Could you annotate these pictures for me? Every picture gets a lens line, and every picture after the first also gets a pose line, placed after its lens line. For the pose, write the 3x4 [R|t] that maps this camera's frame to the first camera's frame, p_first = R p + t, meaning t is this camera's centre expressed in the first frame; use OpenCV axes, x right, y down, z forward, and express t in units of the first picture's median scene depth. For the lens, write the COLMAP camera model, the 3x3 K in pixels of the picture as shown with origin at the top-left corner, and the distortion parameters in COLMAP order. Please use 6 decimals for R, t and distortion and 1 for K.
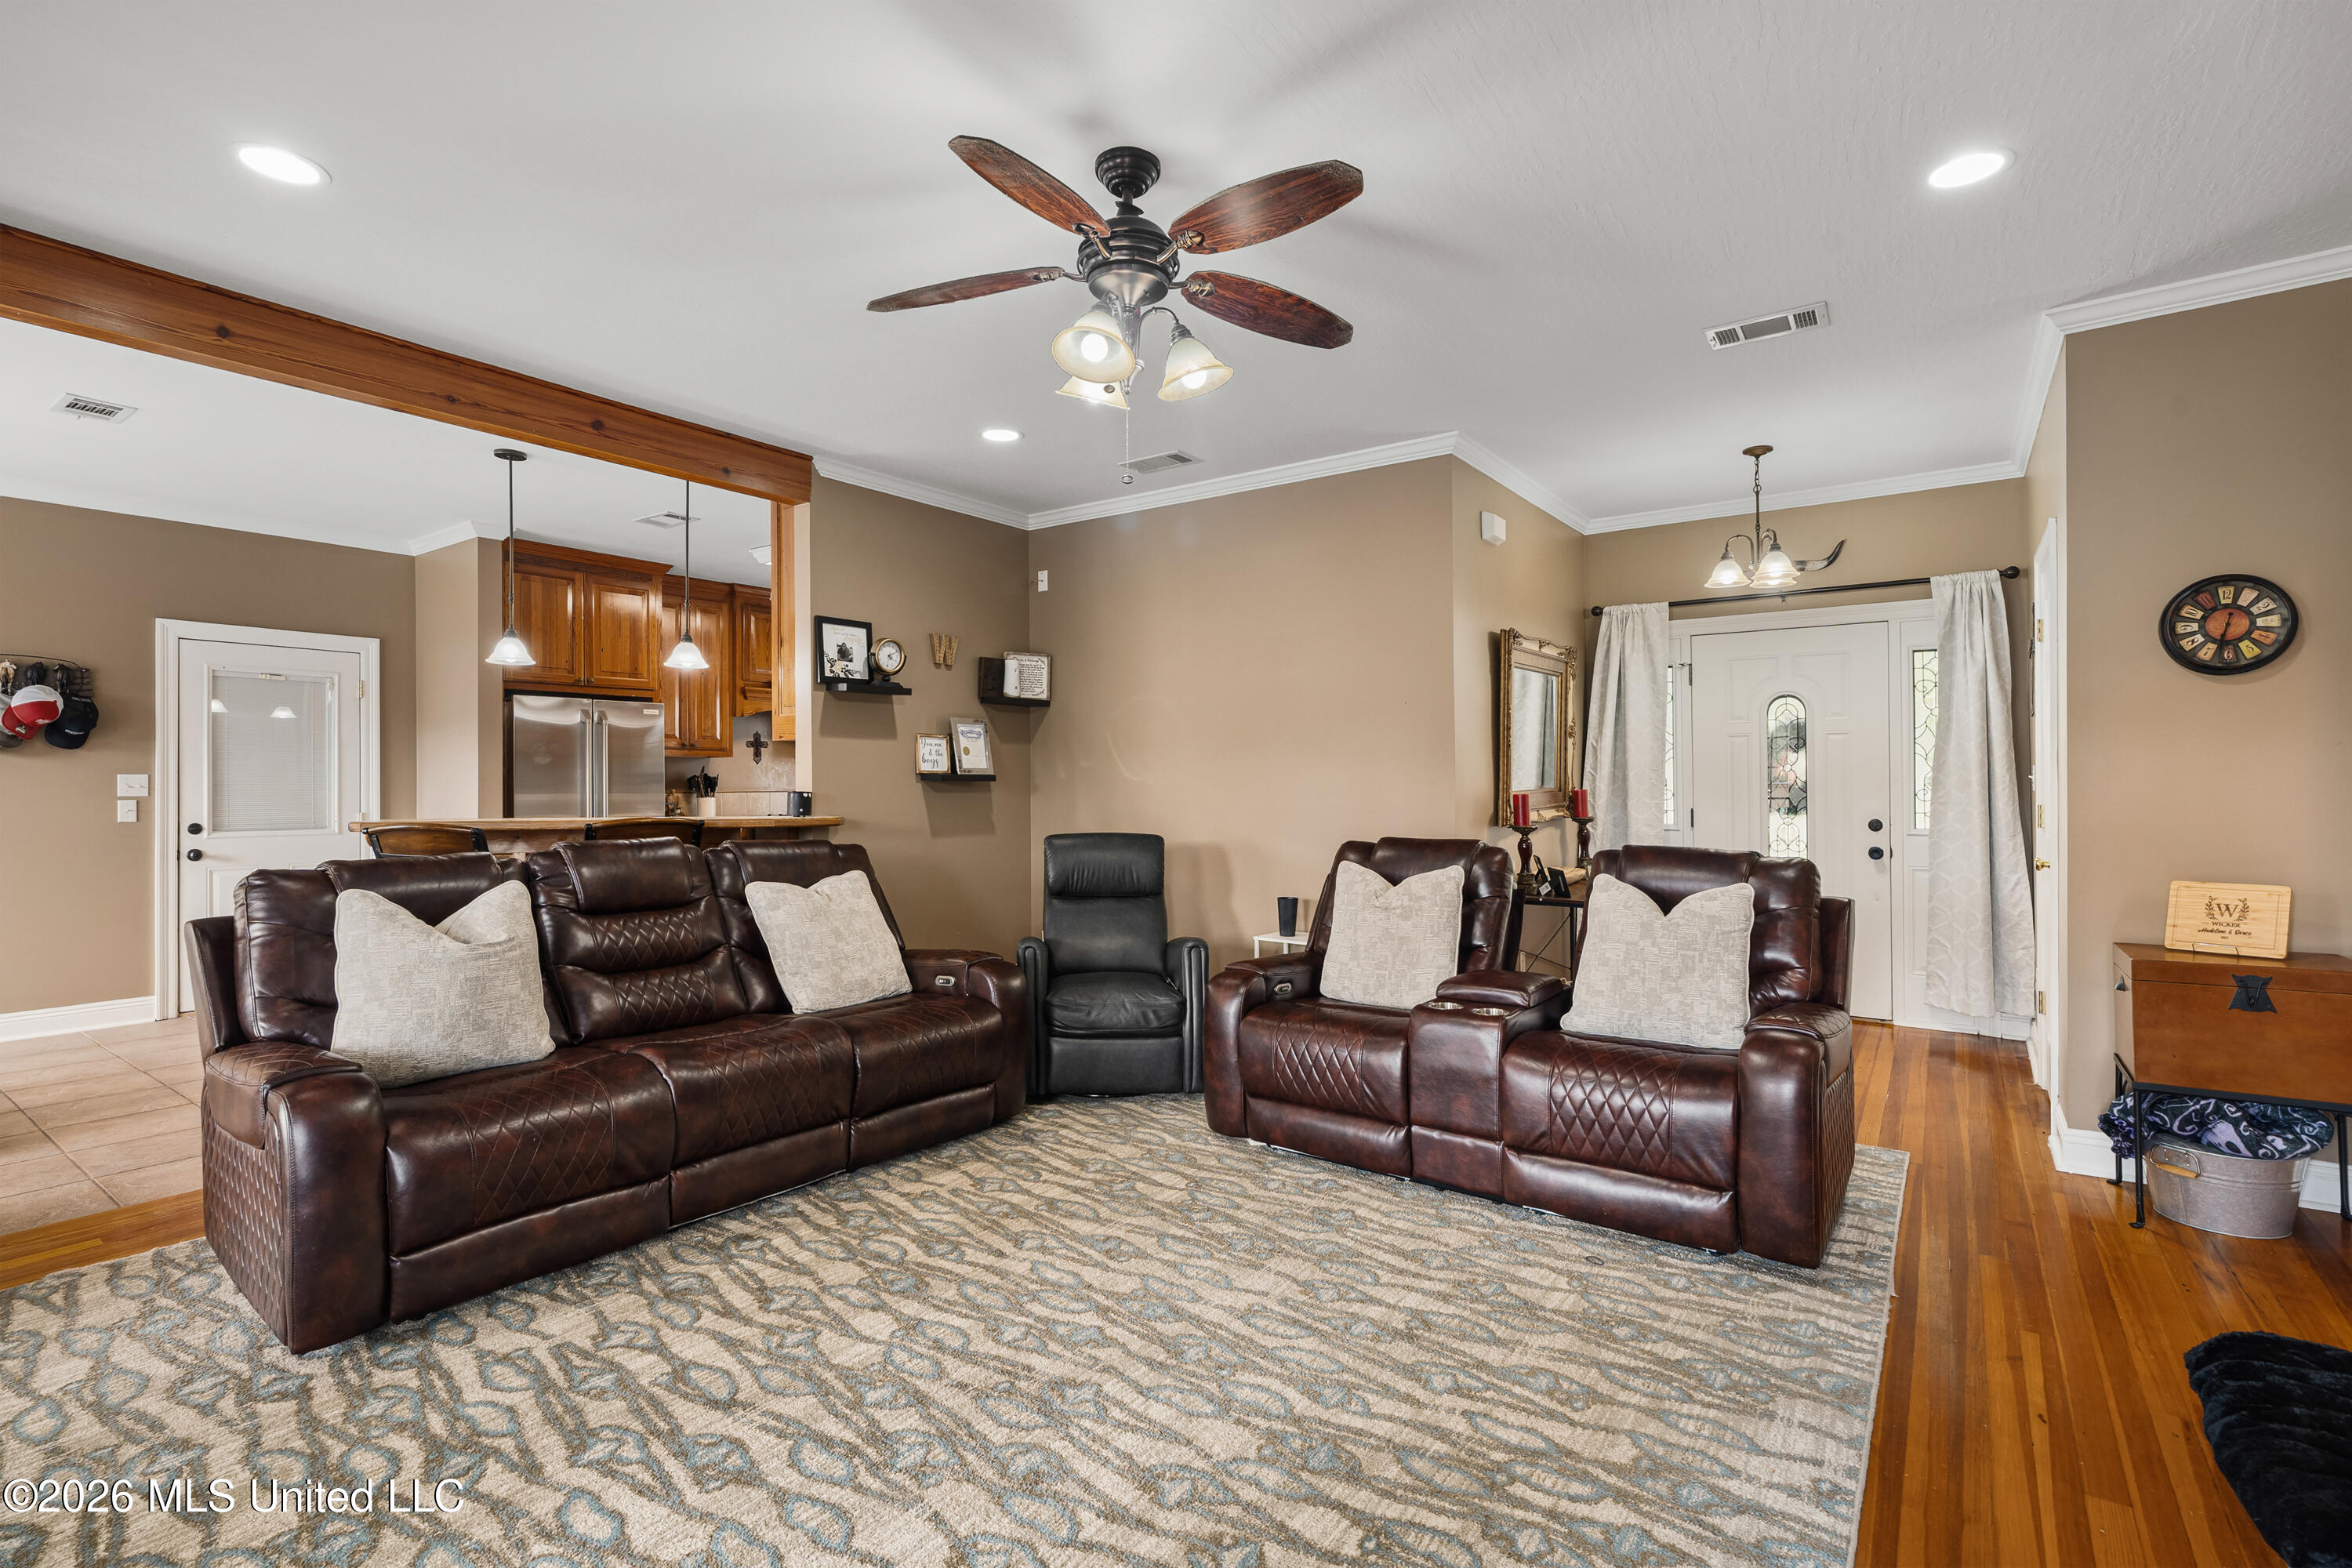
lens RADIAL K [[1067.3, 0, 1177.0], [0, 1067.3, 783.1], [0, 0, 1]] dist [-0.009659, 0.003960]
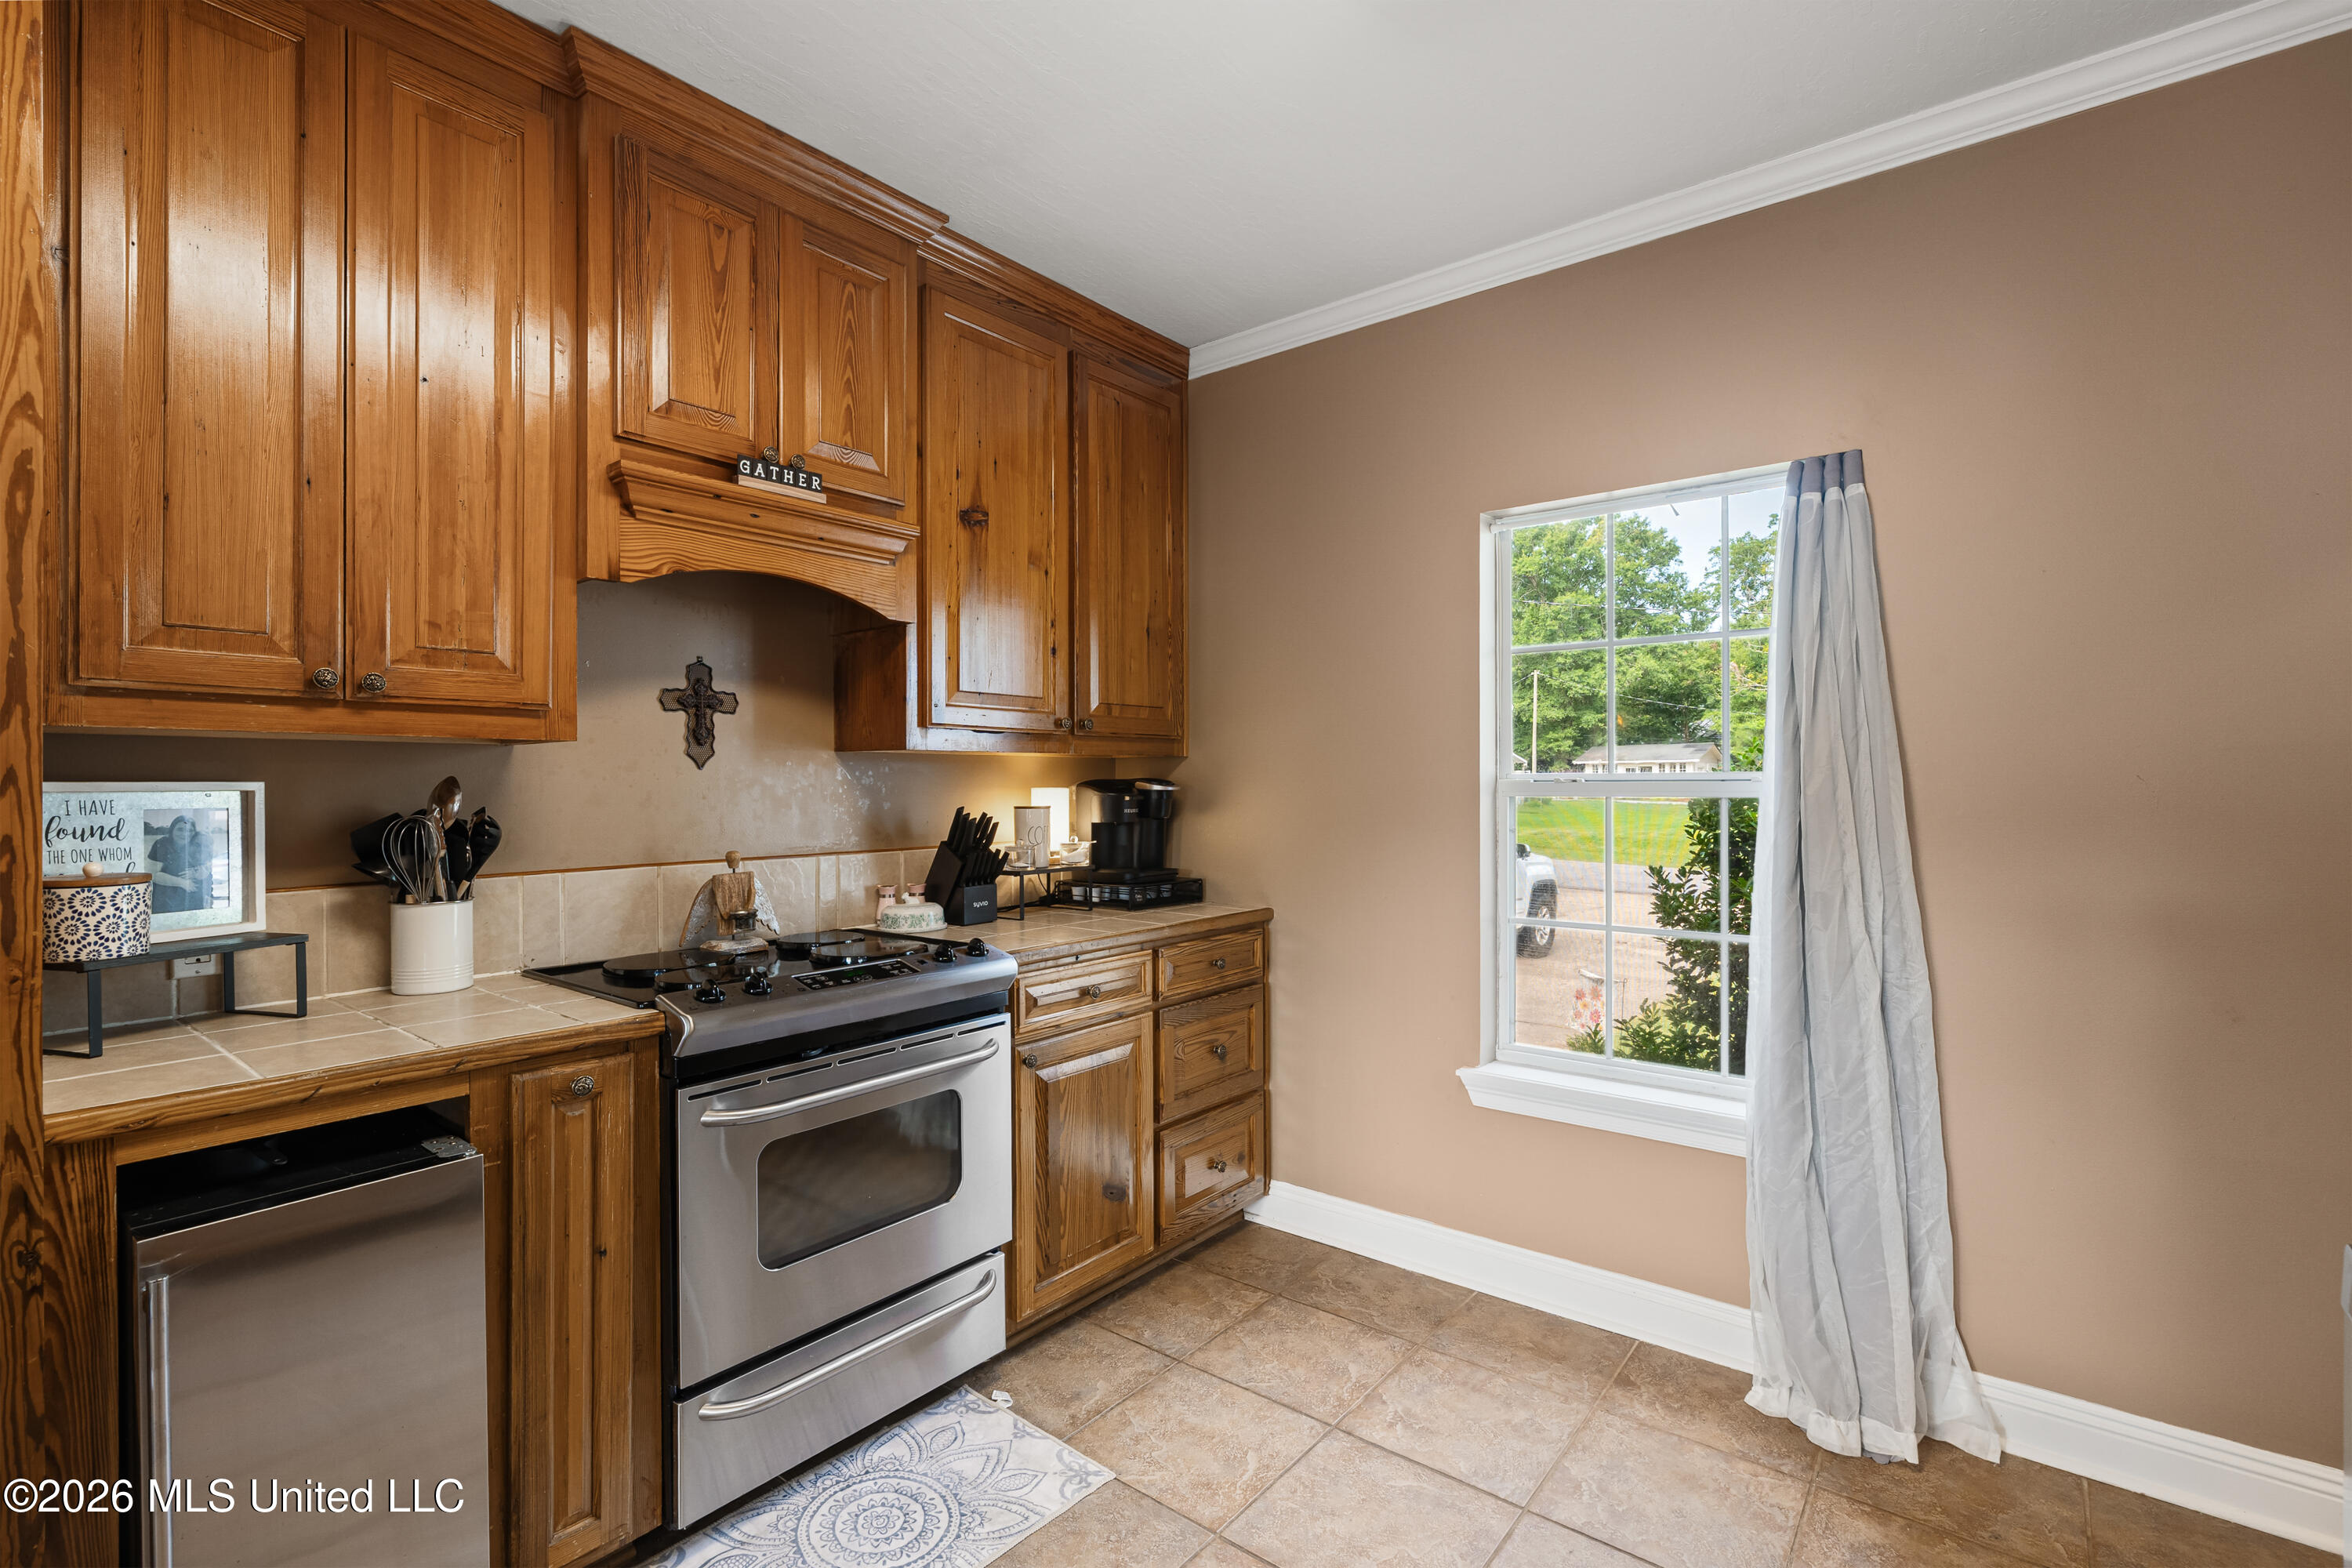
lens RADIAL K [[1067.3, 0, 1174.9], [0, 1067.3, 780.5], [0, 0, 1]] dist [-0.009659, 0.003960]
pose [[0.998588, -0.000884, -0.053124, -0.652641], [0.000736, 0.999996, -0.002807, -0.035313], [0.053127, 0.002764, 0.998584, 1.884373]]
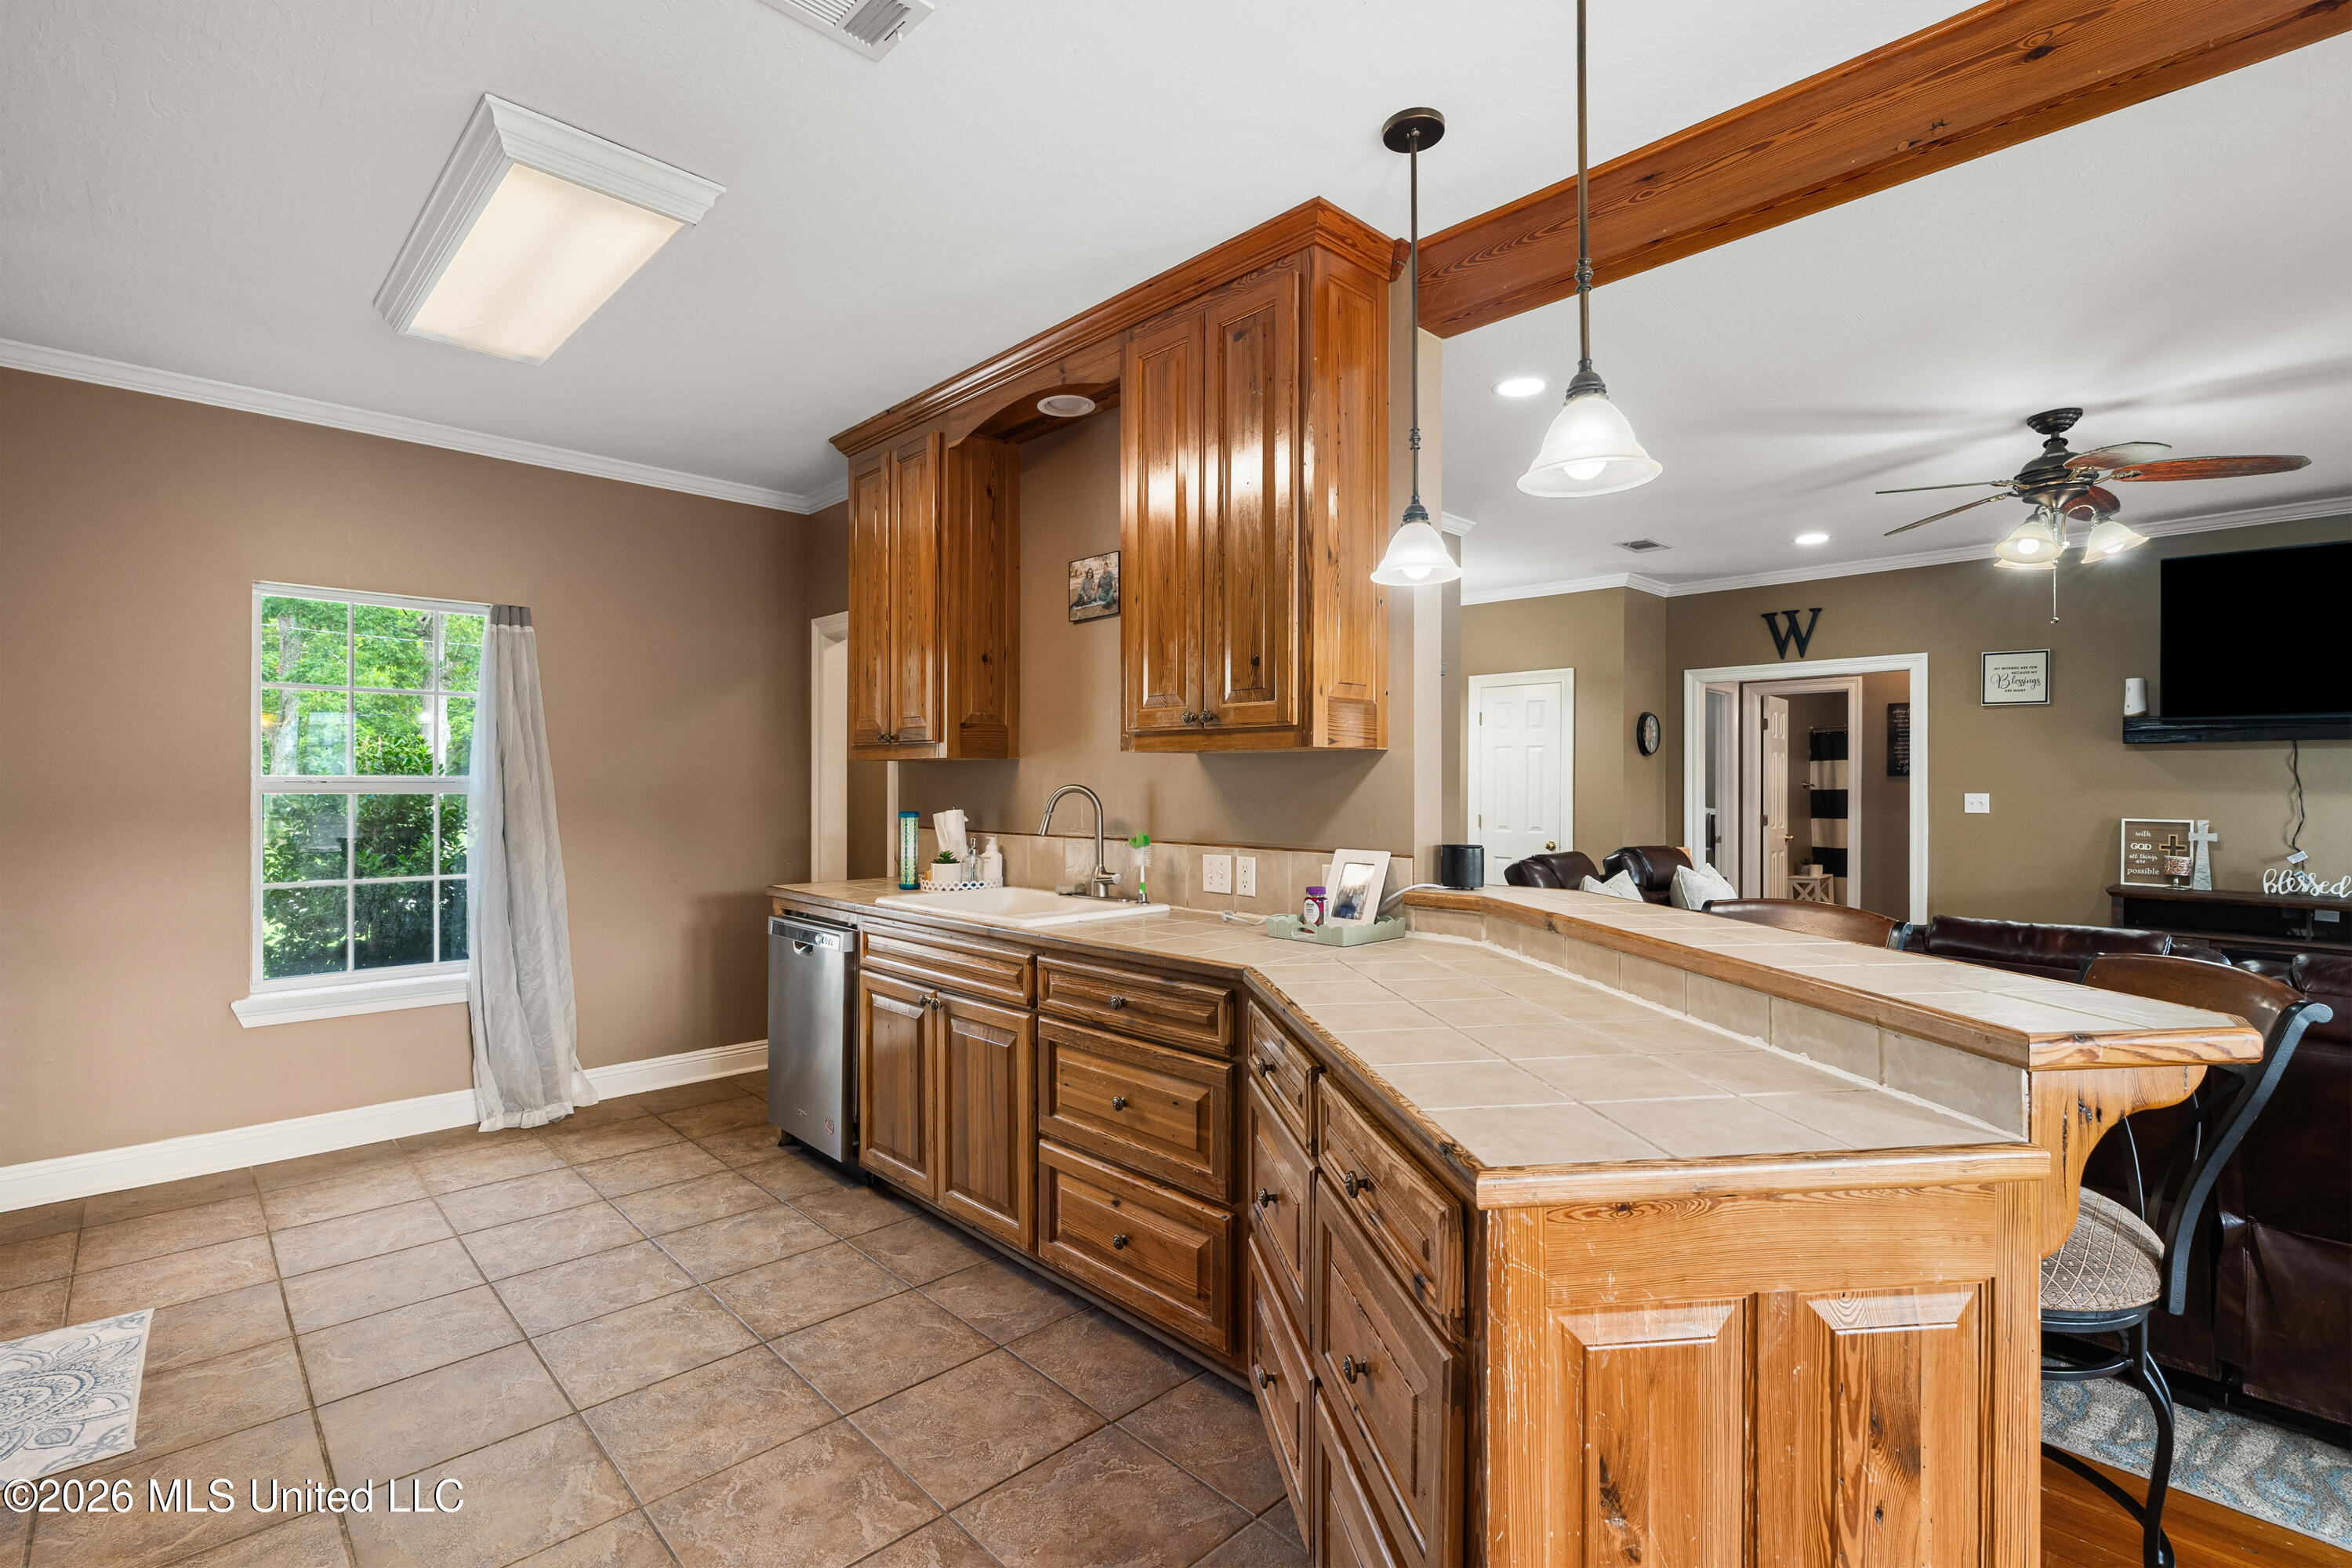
lens RADIAL K [[1067.3, 0, 1167.5], [0, 1067.3, 783.3], [0, 0, 1]] dist [-0.009659, 0.003960]
pose [[0.185743, 0.003882, 0.982591, -1.409954], [-0.002748, 0.999990, -0.003431, -0.034170], [-0.982595, -0.002063, 0.185752, 1.574508]]
